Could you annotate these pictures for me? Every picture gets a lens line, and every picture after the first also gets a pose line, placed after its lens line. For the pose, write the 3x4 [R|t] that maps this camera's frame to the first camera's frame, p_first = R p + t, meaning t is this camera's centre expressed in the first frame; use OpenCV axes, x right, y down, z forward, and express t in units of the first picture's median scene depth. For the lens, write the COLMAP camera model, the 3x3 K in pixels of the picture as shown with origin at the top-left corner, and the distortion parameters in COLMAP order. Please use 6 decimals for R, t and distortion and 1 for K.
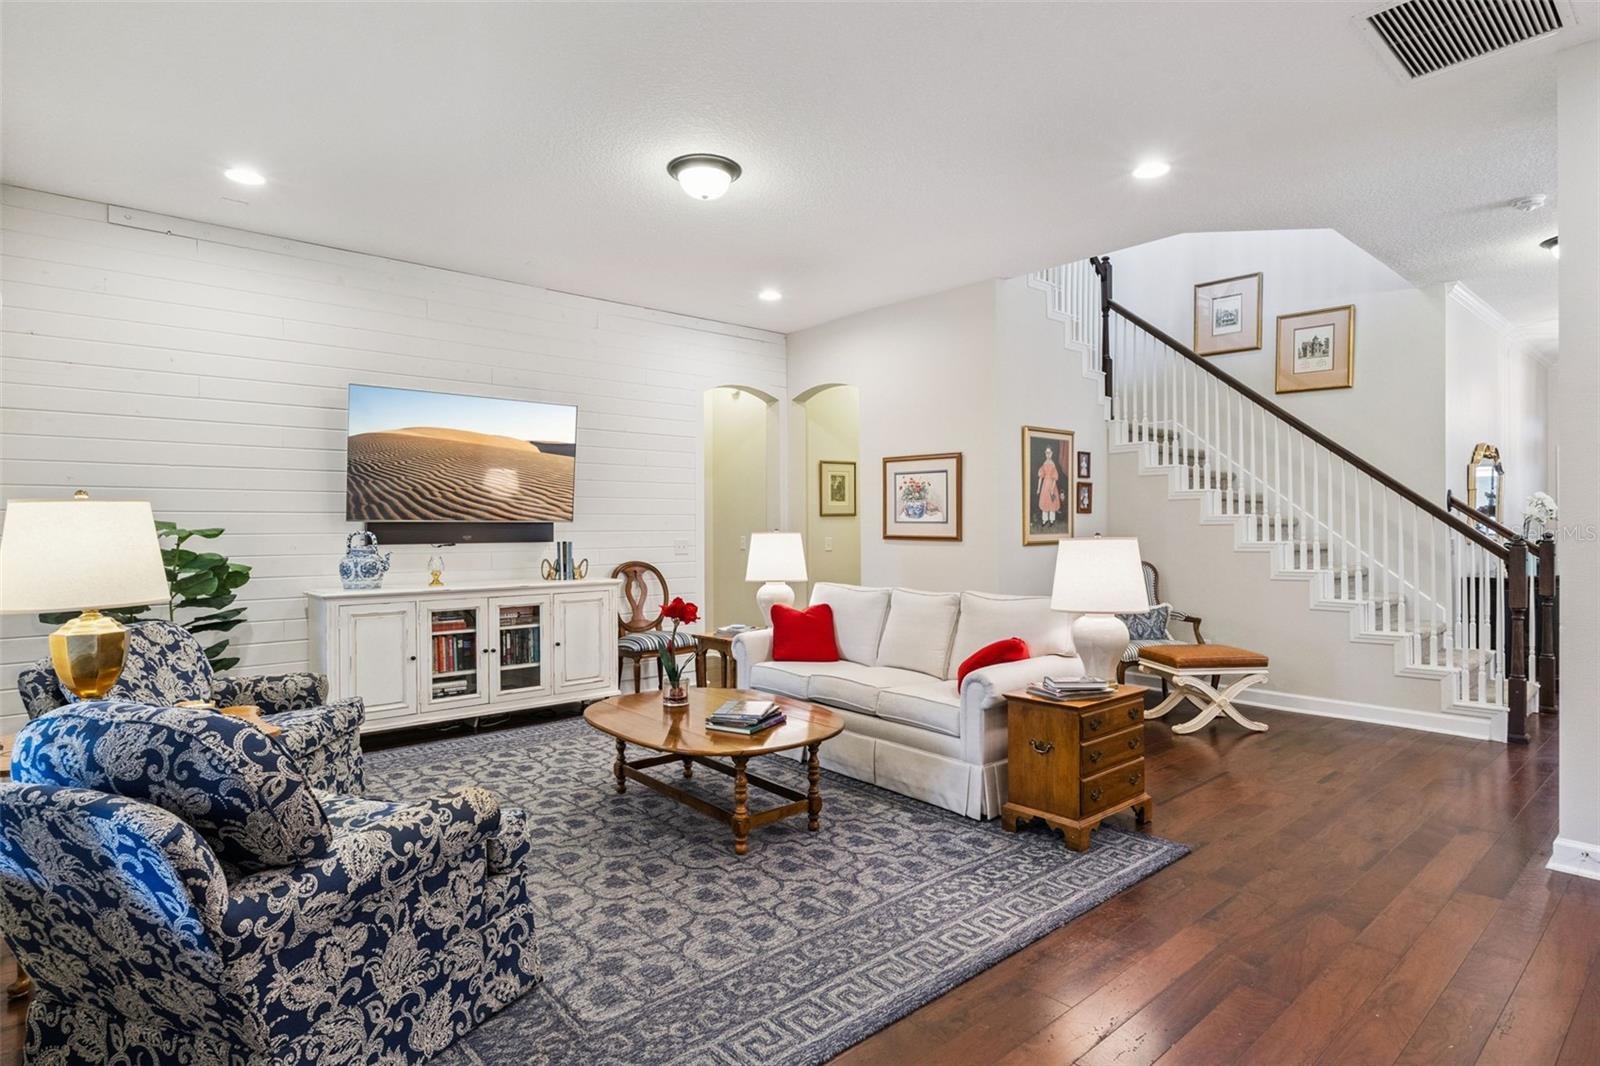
lens RADIAL K [[834.4, 0, 798.6], [0, 834.4, 525.8], [0, 0, 1]] dist [0.001177, 0.000827]
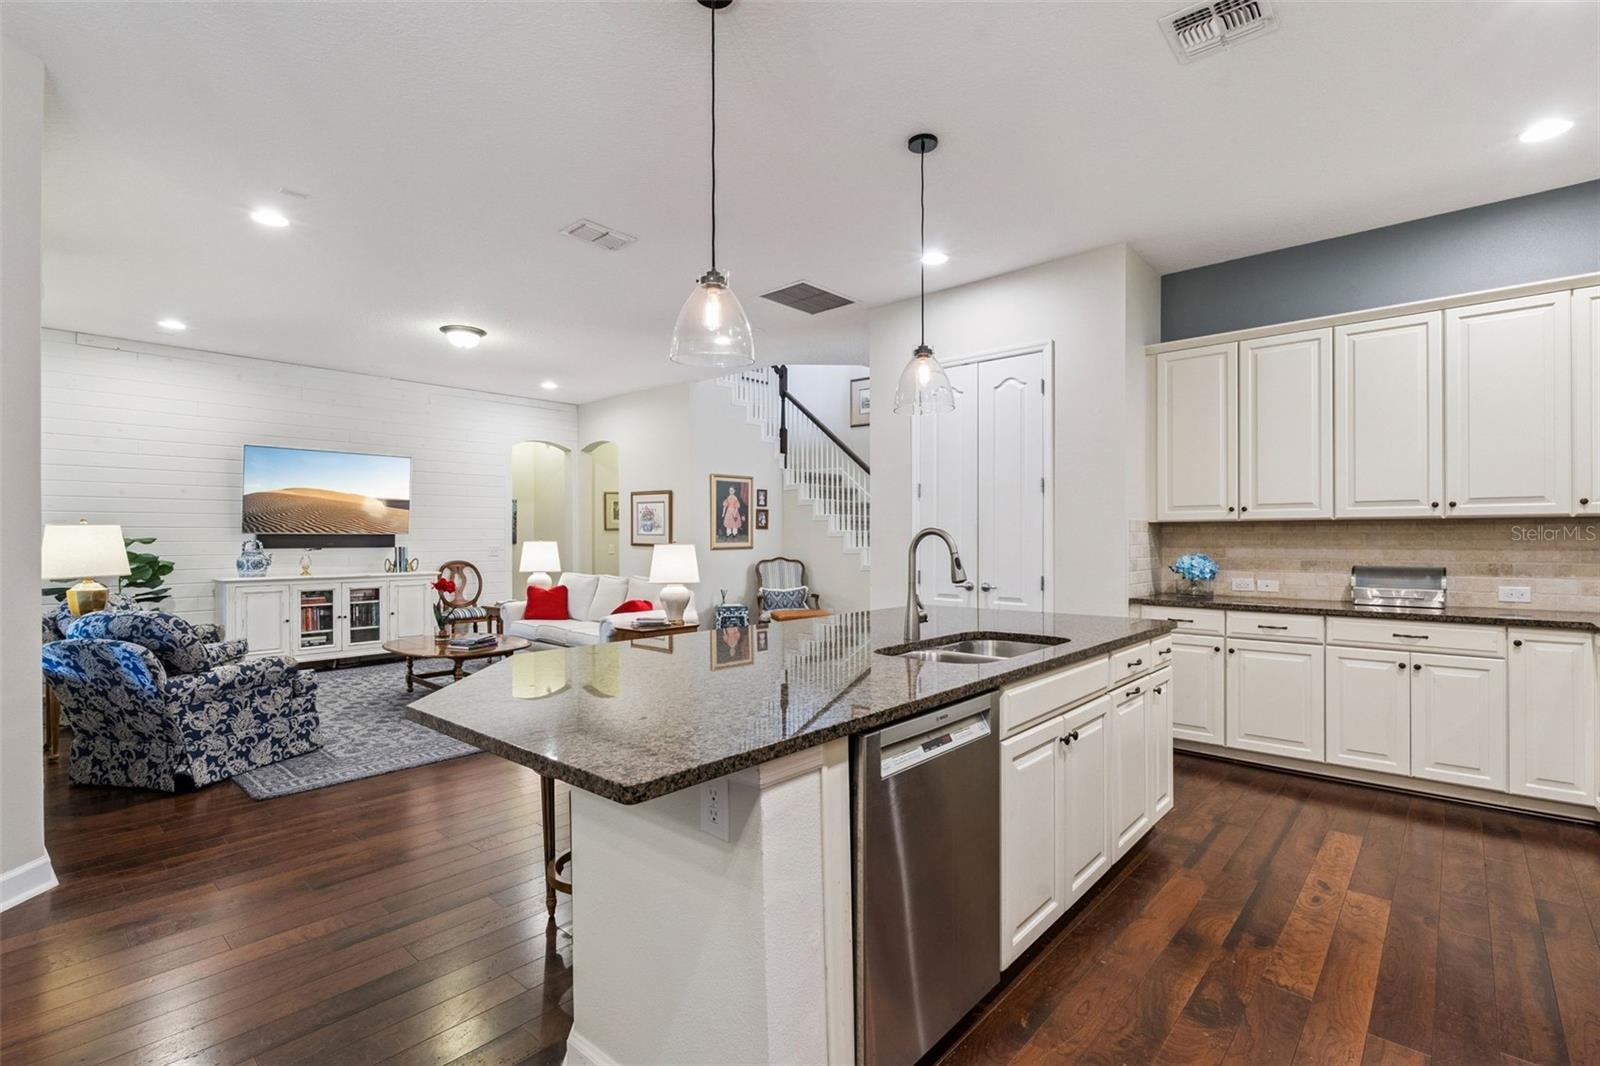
lens RADIAL K [[737.8, 0, 800.0], [0, 737.8, 533.0], [0, 0, 1]] dist [0.000062, 0.000080]
pose [[0.992167, 0.002800, 0.124890, 0.414905], [-0.002341, 0.999990, -0.003828, -0.004496], [-0.124900, 0.003506, 0.992163, -0.643181]]
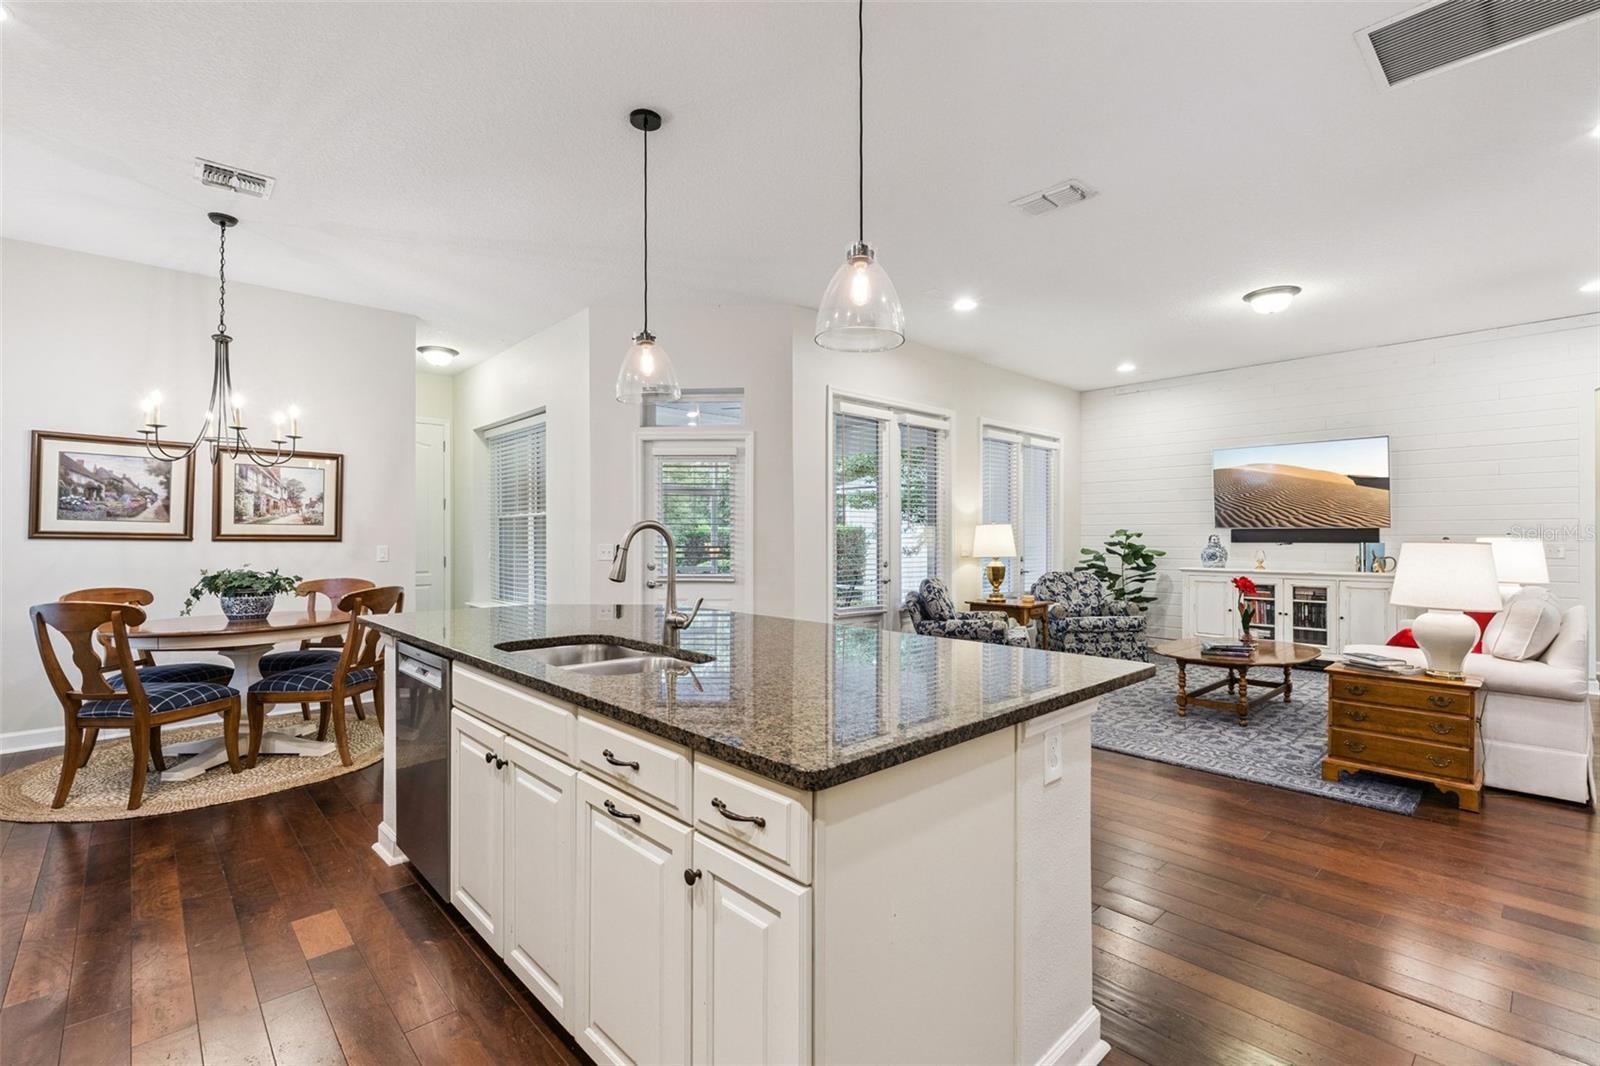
lens RADIAL K [[716.1, 0, 806.6], [0, 716.1, 534.5], [0, 0, 1]] dist [0.001348, 0.000362]
pose [[0.039786, 0.002657, -0.999205, 1.218887], [0.005152, 0.999983, 0.002864, -0.002619], [0.999195, -0.005262, 0.039771, 0.118934]]
